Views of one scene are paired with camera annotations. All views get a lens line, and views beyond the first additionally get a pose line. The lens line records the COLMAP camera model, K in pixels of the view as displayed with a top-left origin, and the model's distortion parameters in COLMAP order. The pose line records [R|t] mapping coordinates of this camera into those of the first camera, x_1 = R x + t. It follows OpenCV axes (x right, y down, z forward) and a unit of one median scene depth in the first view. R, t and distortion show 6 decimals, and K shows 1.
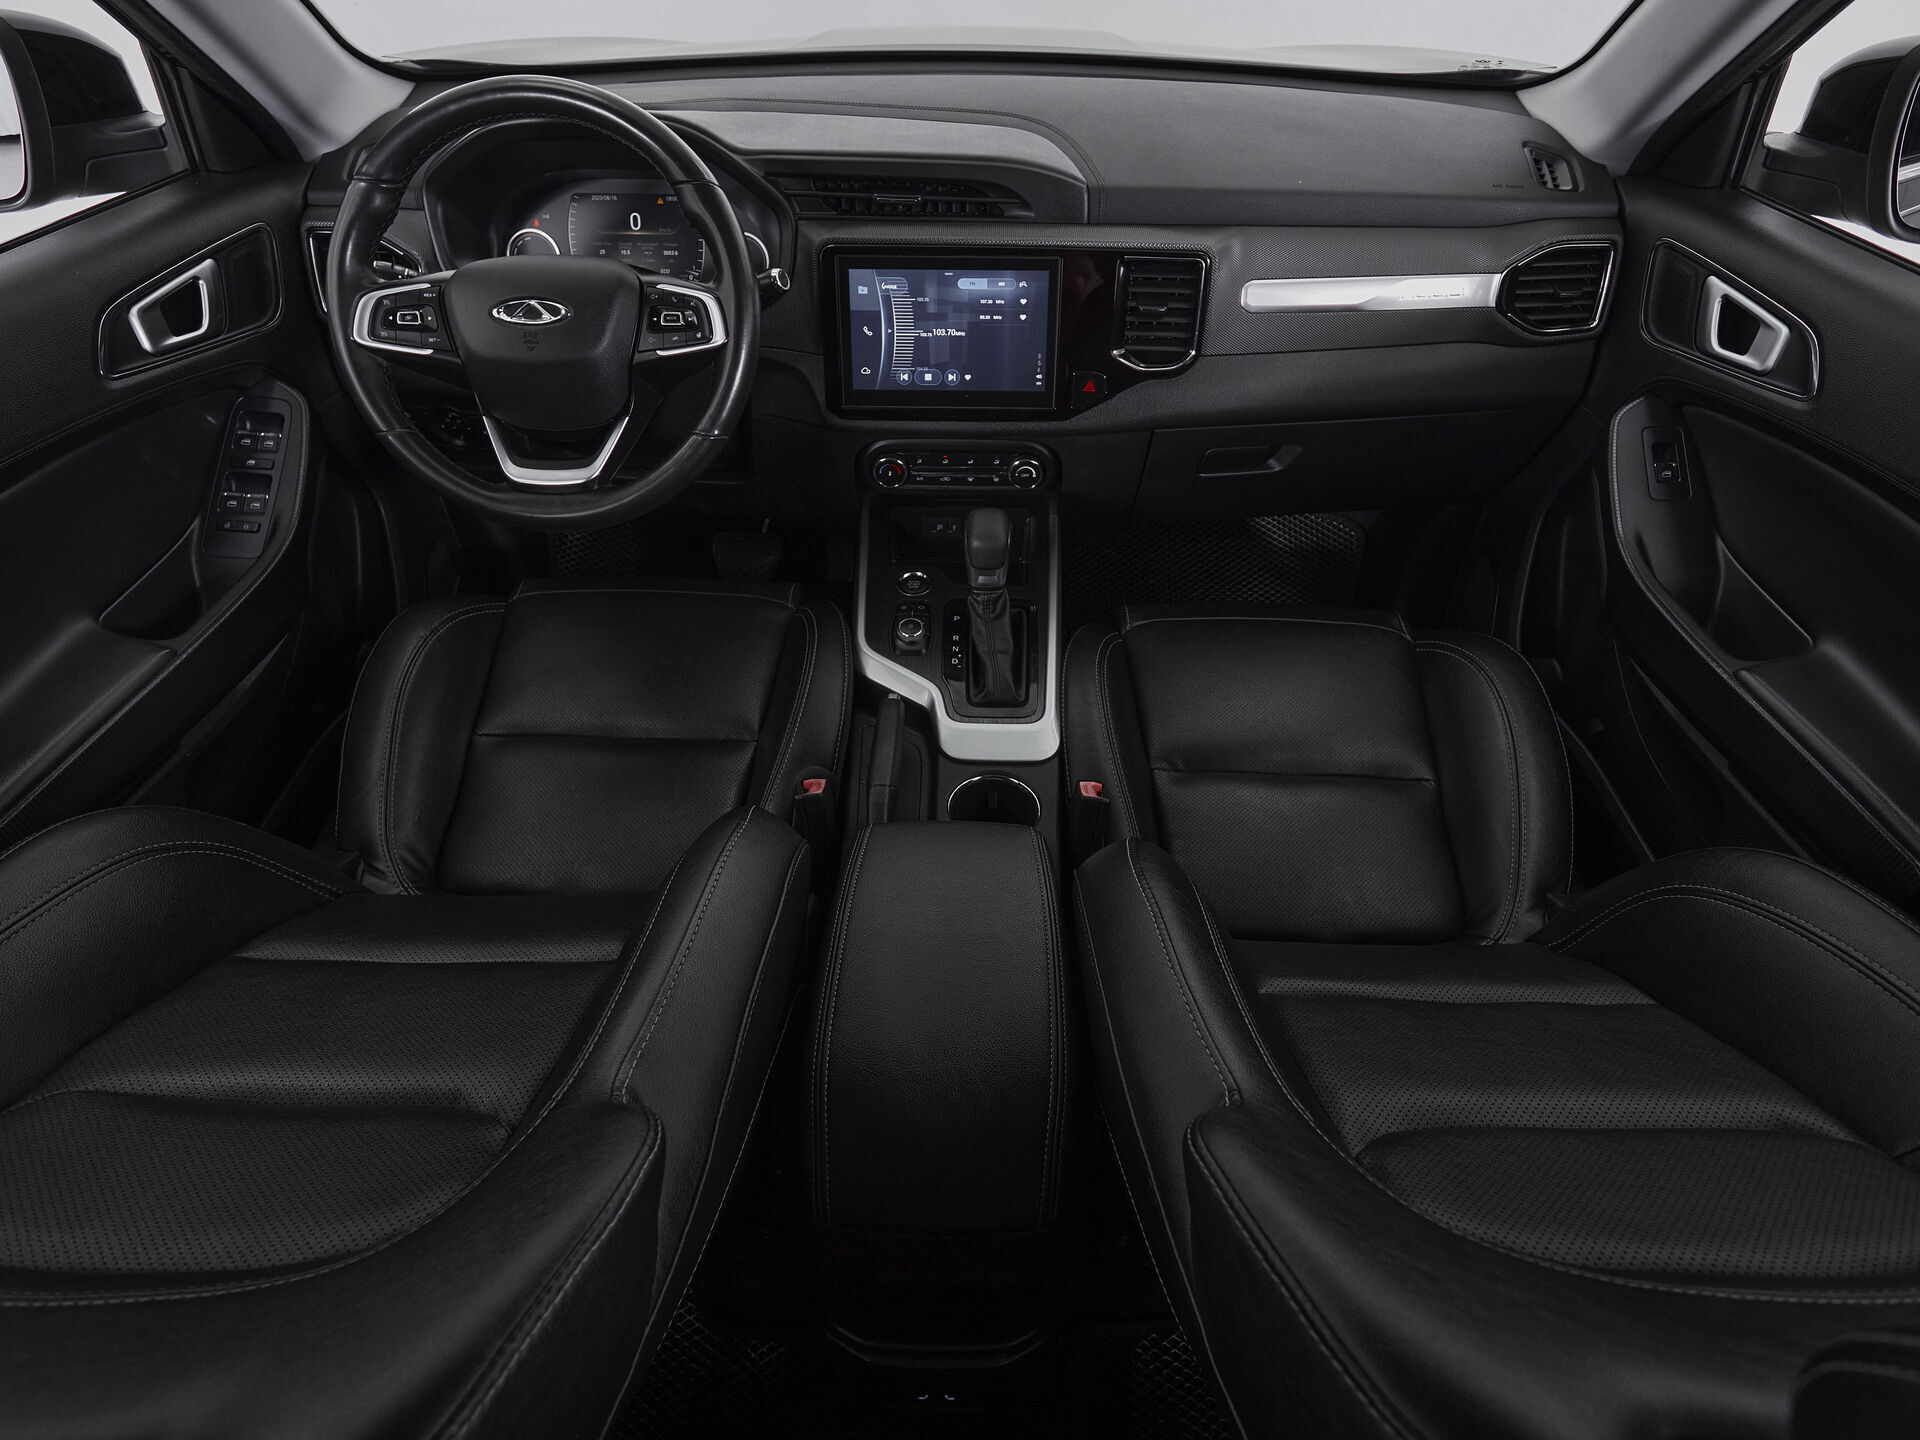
lens RADIAL K [[1068.9, 0, 966.9], [0, 1068.9, 718.1], [0, 0, 1]] dist [0.003366, -0.004412]
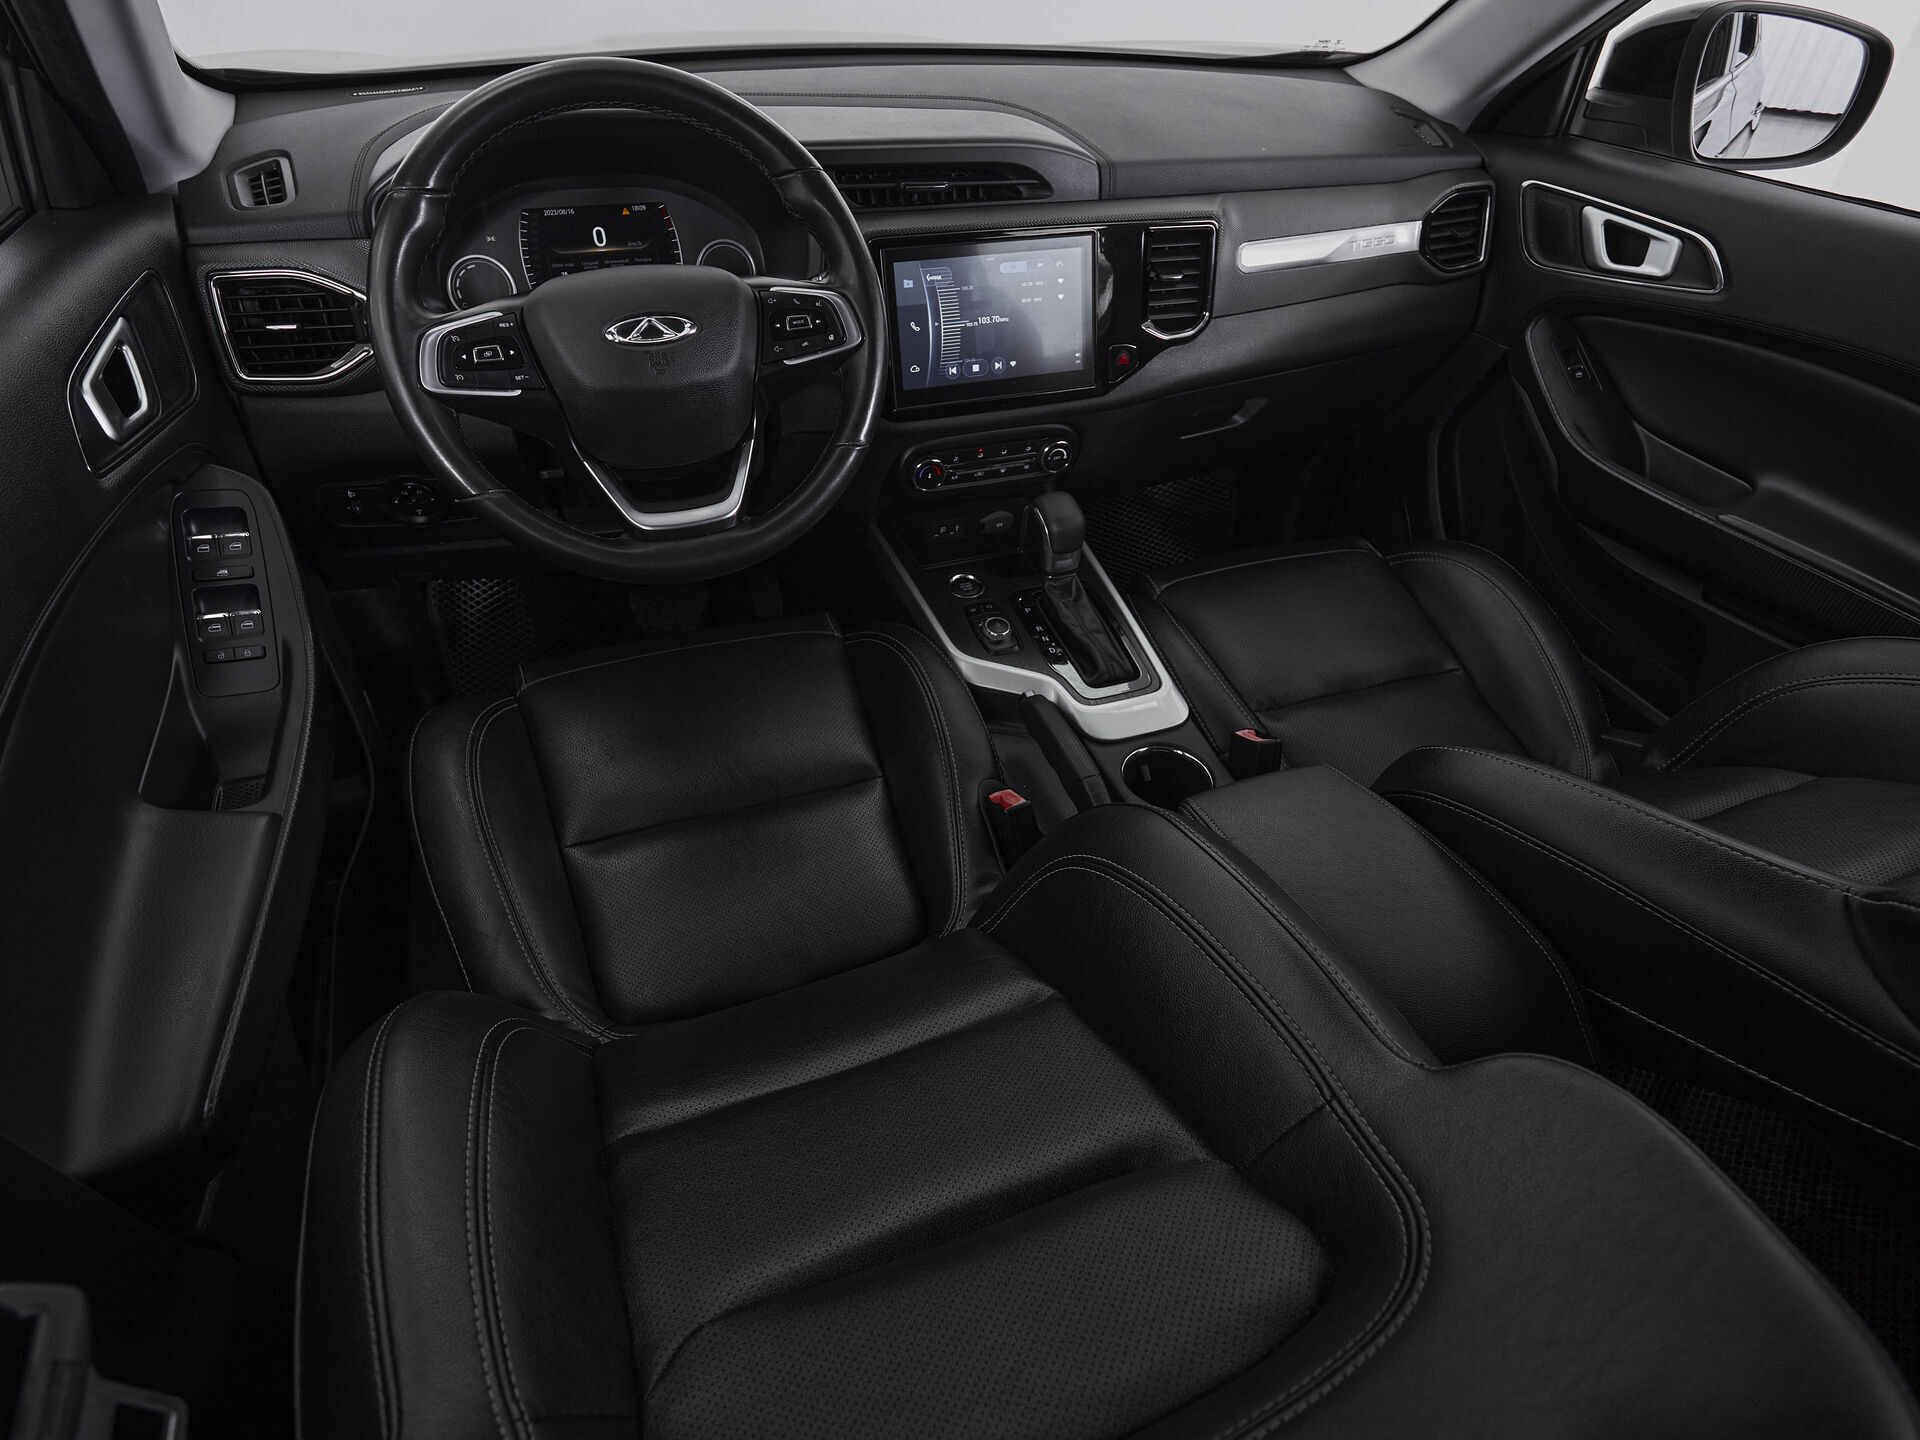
lens RADIAL K [[1068.9, 0, 960.1], [0, 1068.9, 731.8], [0, 0, 1]] dist [0.003366, -0.004412]
pose [[0.922929, -0.221627, 0.314777, -0.440278], [0.225643, 0.973911, 0.024121, -0.024357], [-0.311911, 0.048765, 0.948859, 0.101487]]
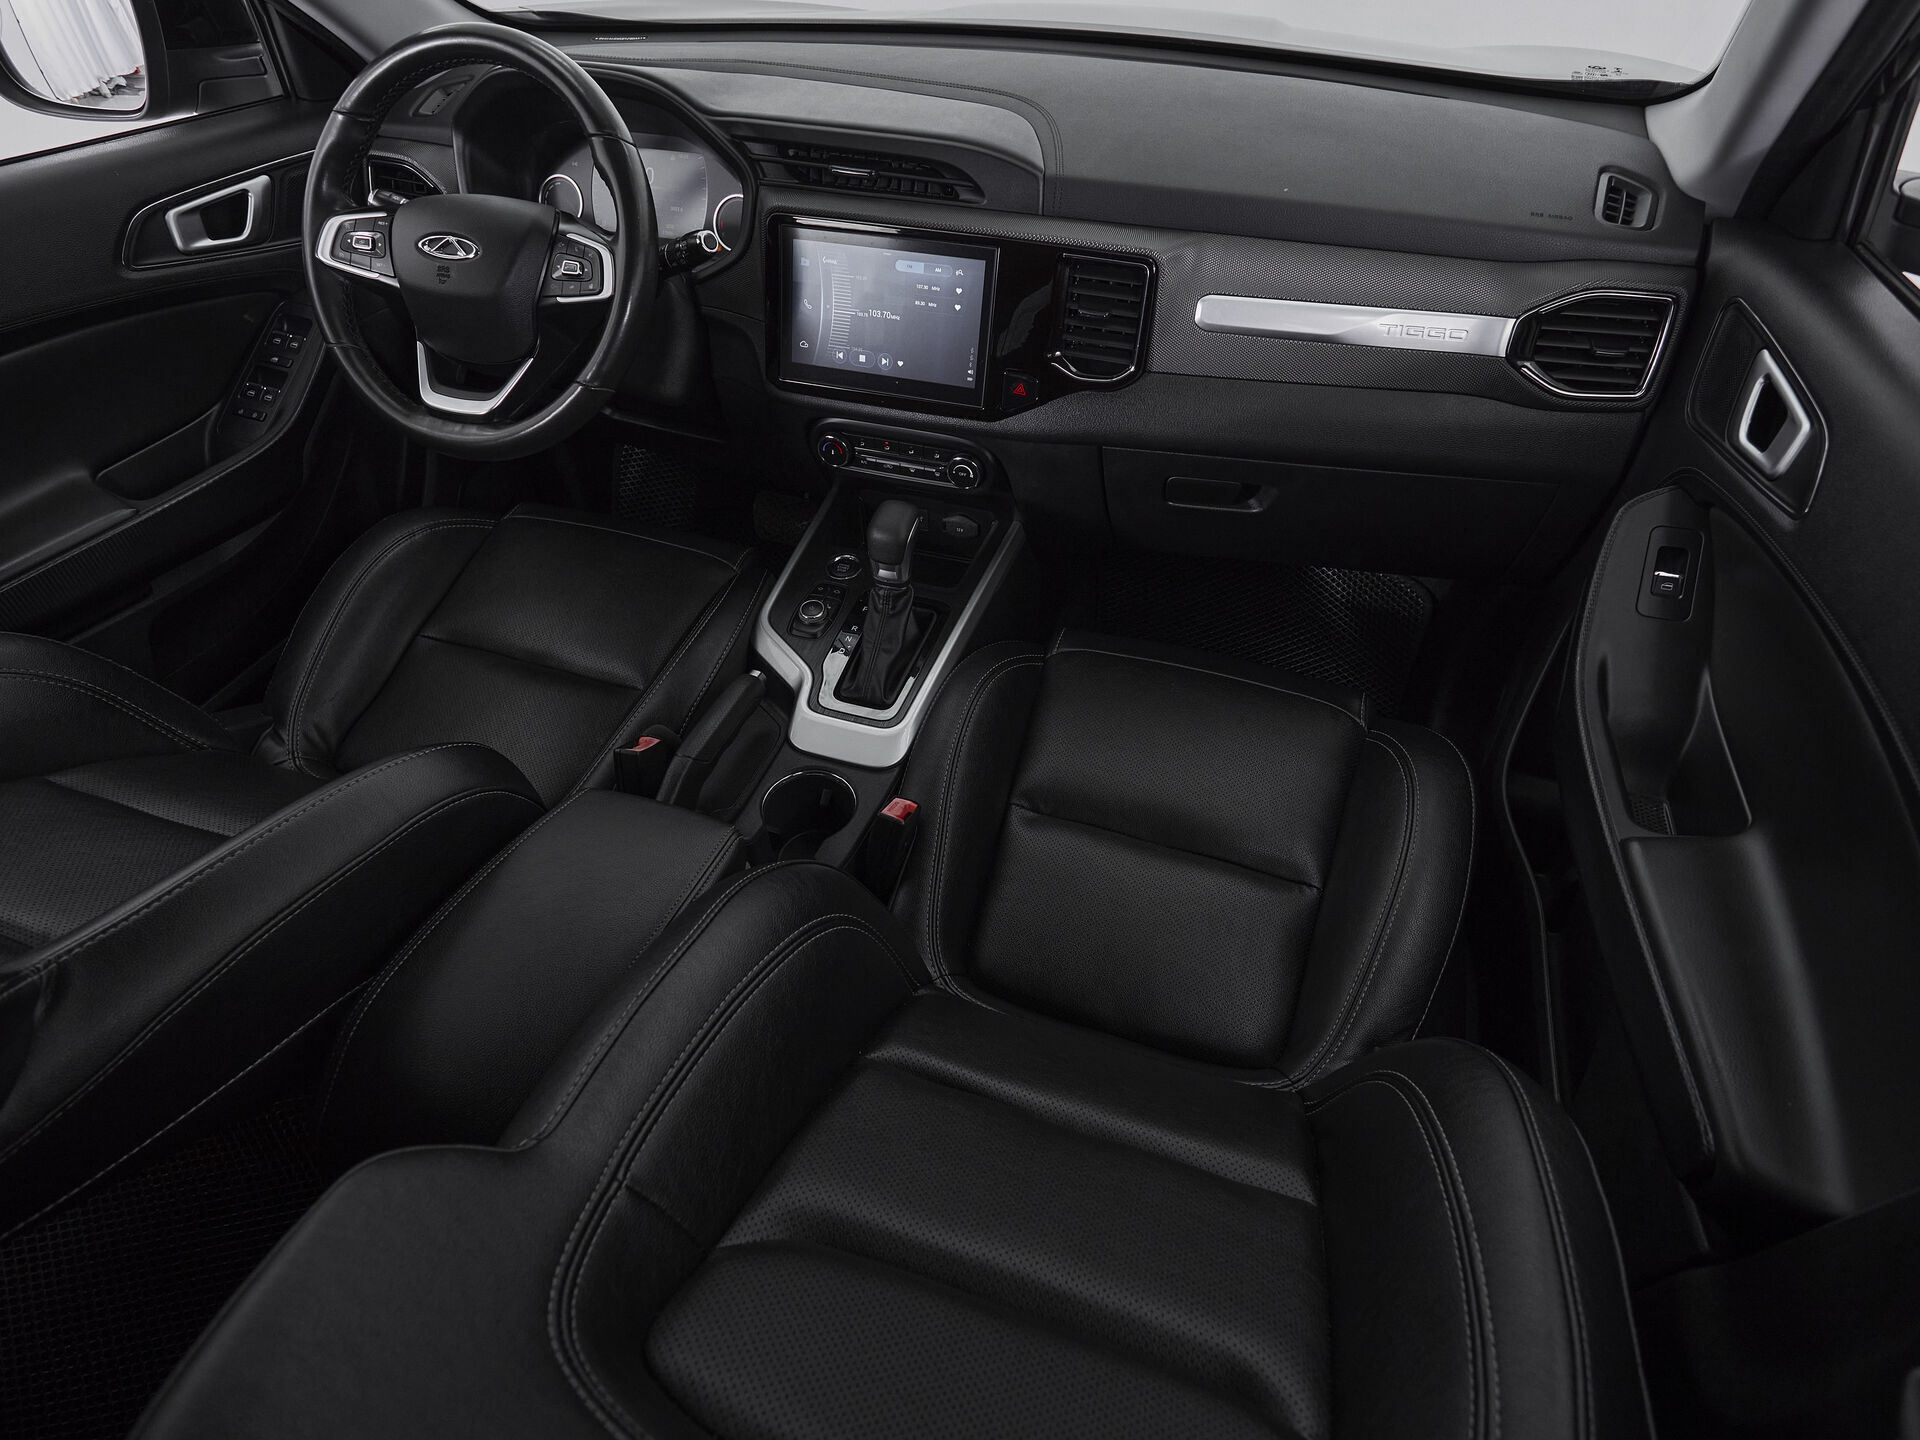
lens RADIAL K [[1068.9, 0, 954.4], [0, 1068.9, 714.1], [0, 0, 1]] dist [0.003366, -0.004412]
pose [[0.950154, 0.200822, -0.238493, 0.349162], [-0.199040, 0.979476, 0.031789, -0.051058], [0.239982, 0.017265, 0.970624, 0.085188]]
